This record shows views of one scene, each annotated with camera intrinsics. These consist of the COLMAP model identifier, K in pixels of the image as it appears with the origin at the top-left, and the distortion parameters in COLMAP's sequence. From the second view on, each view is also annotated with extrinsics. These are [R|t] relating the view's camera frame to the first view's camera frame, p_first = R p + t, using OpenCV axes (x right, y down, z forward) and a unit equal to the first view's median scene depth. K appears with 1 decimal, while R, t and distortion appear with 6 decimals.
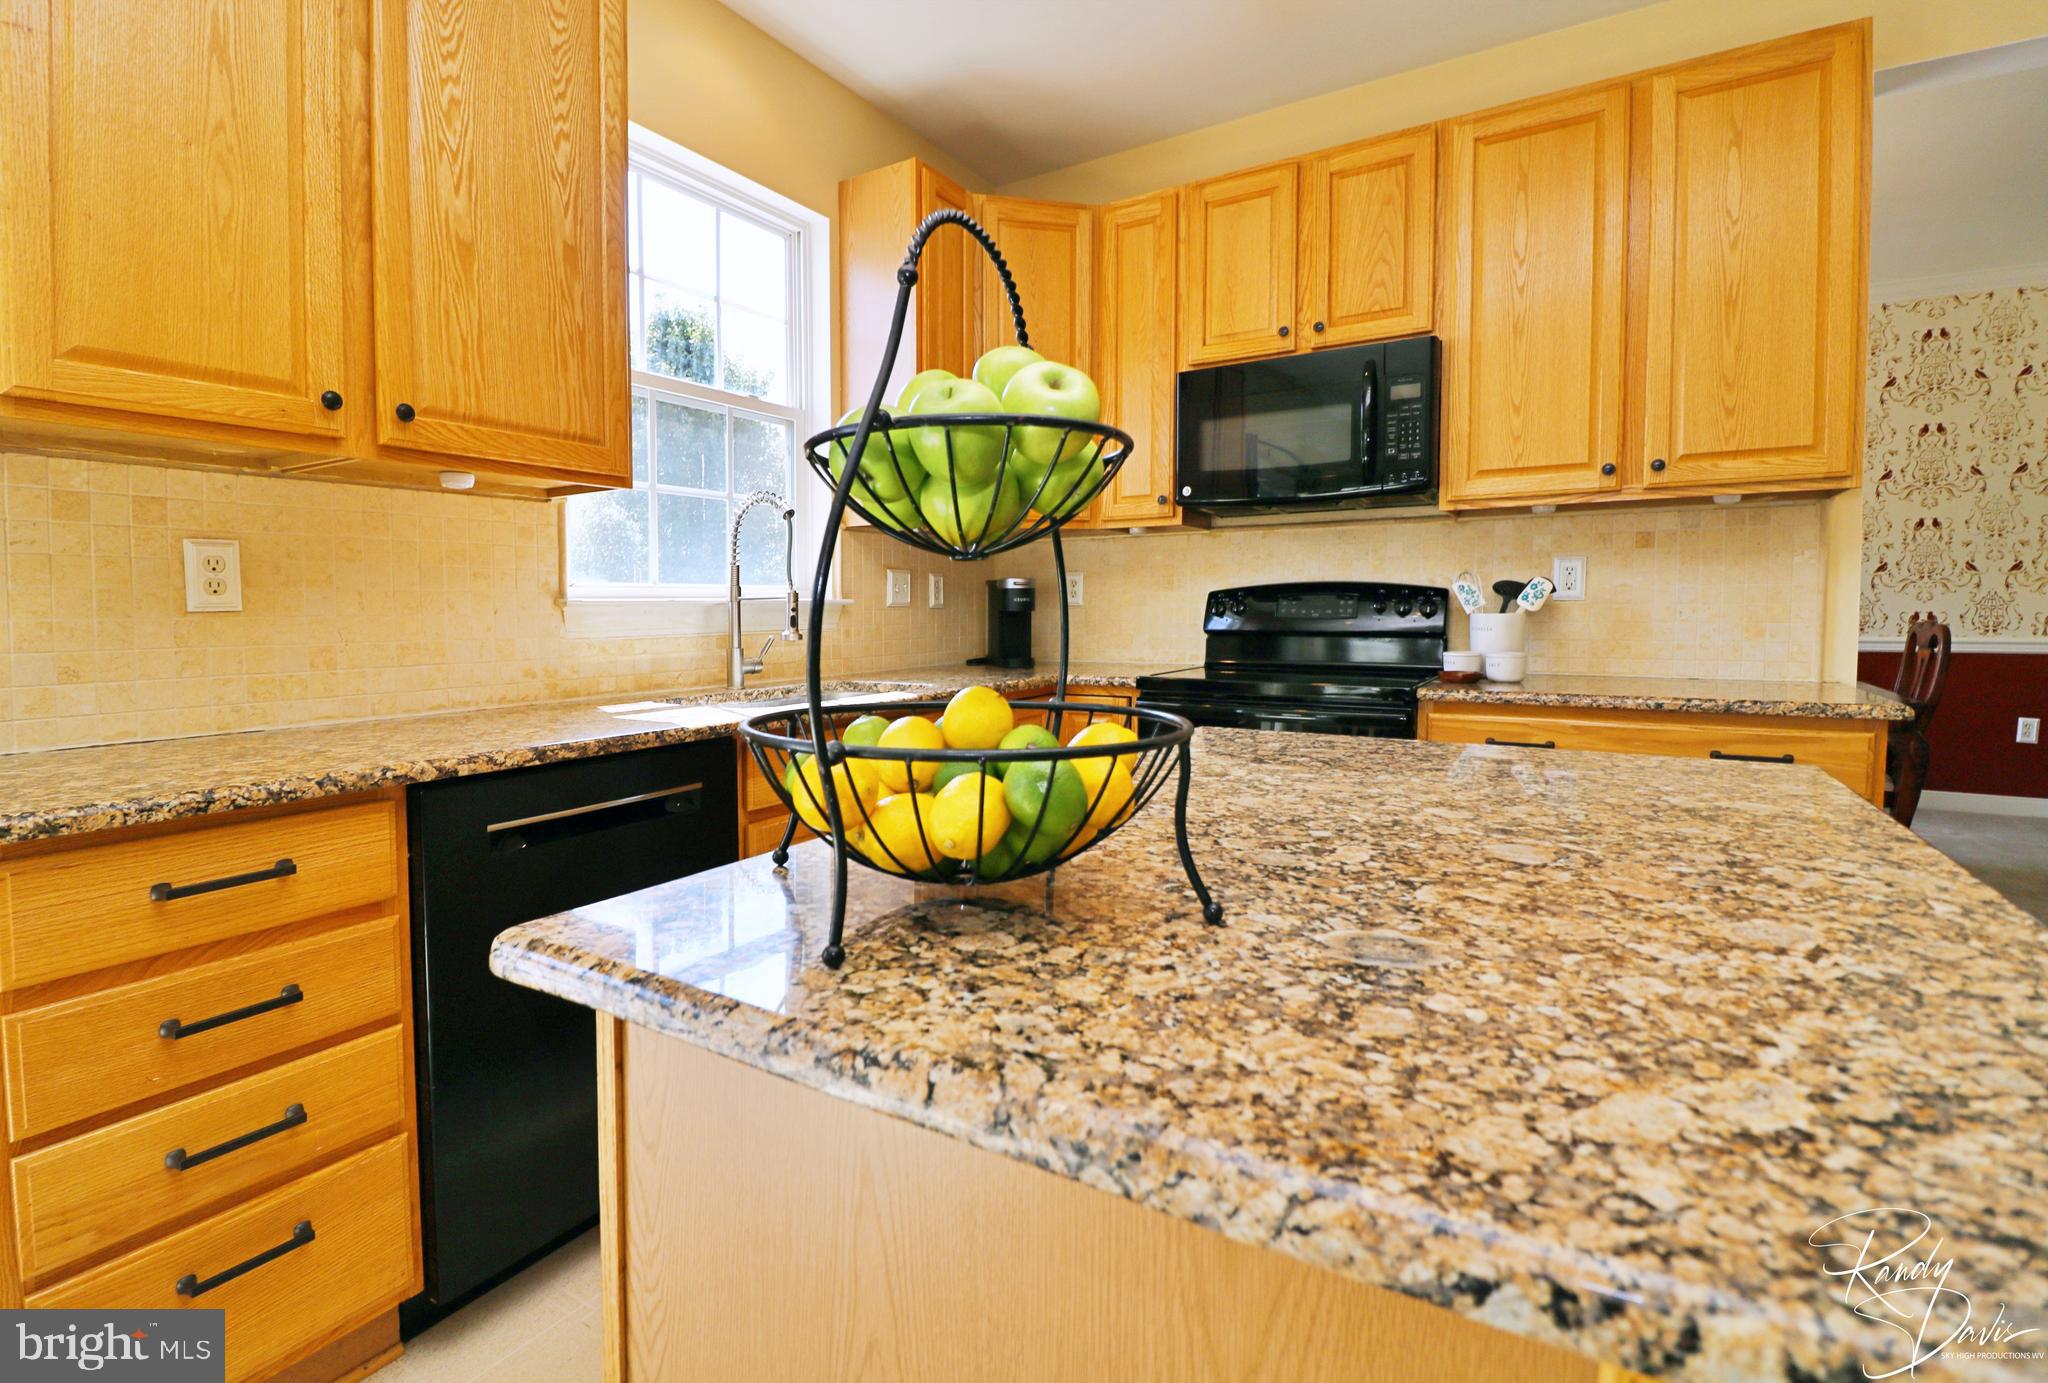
lens RADIAL K [[934.7, 0, 1042.0], [0, 934.7, 658.3], [0, 0, 1]] dist [-0.005121, -0.004642]
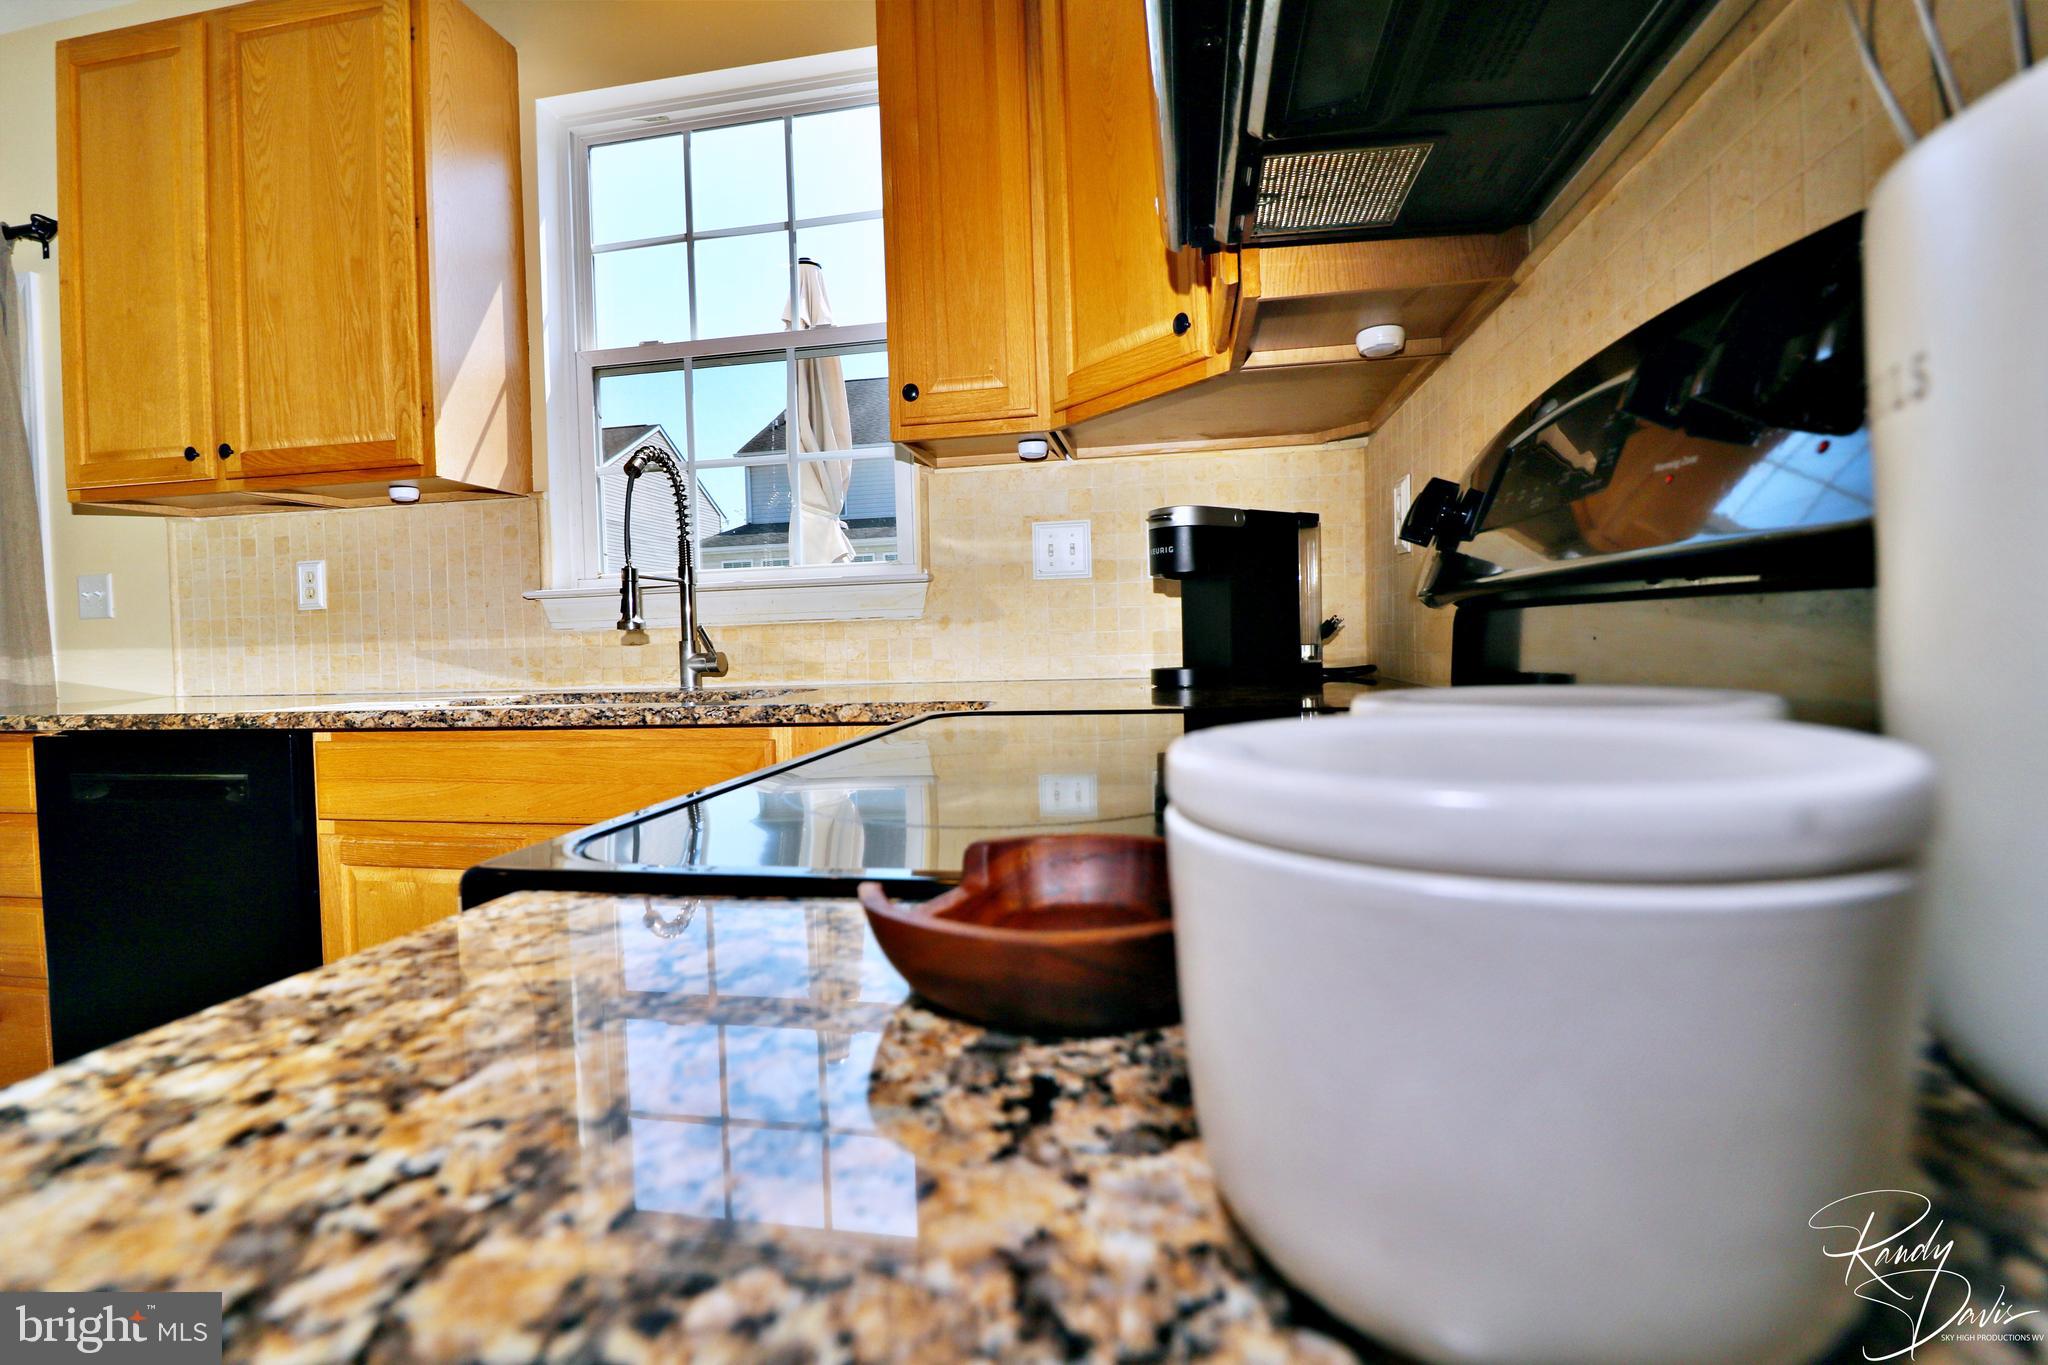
lens RADIAL K [[912.1, 0, 1007.3], [0, 912.1, 639.1], [0, 0, 1]] dist [-0.007158, -0.006514]
pose [[0.332785, -0.011822, -0.942929, 2.253026], [-0.023612, 0.999503, -0.020865, -0.005421], [0.942707, 0.029208, 0.332341, 4.318145]]
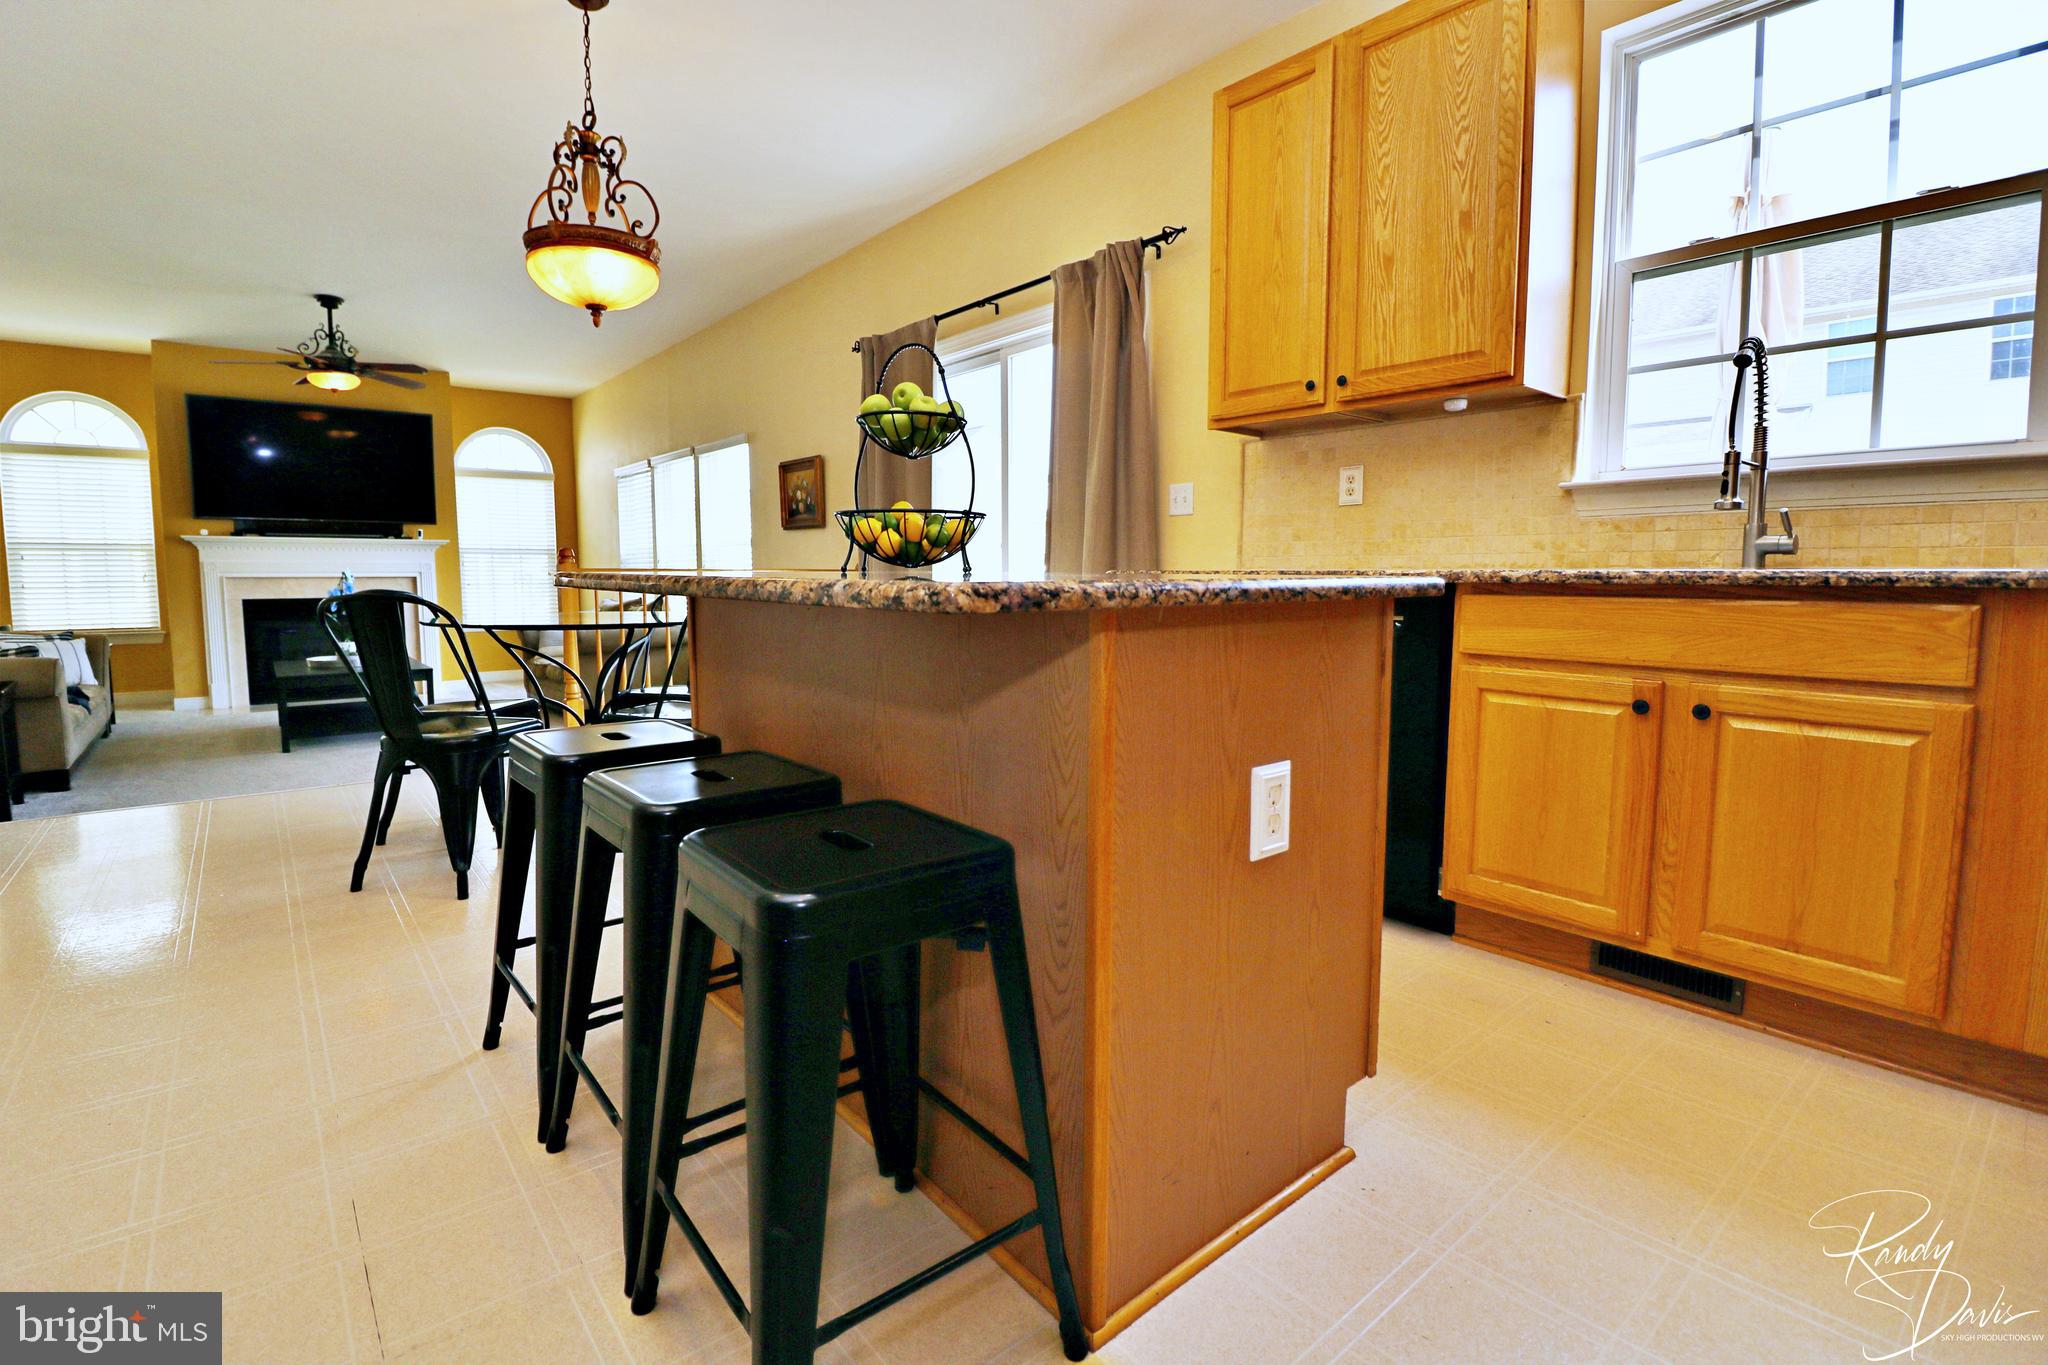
lens RADIAL K [[912.1, 0, 985.9], [0, 912.1, 673.8], [0, 0, 1]] dist [-0.007158, -0.006514]
pose [[-0.346657, 0.108121, -0.931740, 3.110588], [-0.053143, 0.989475, 0.134592, 0.201007], [0.936485, 0.096172, -0.337263, 2.710833]]
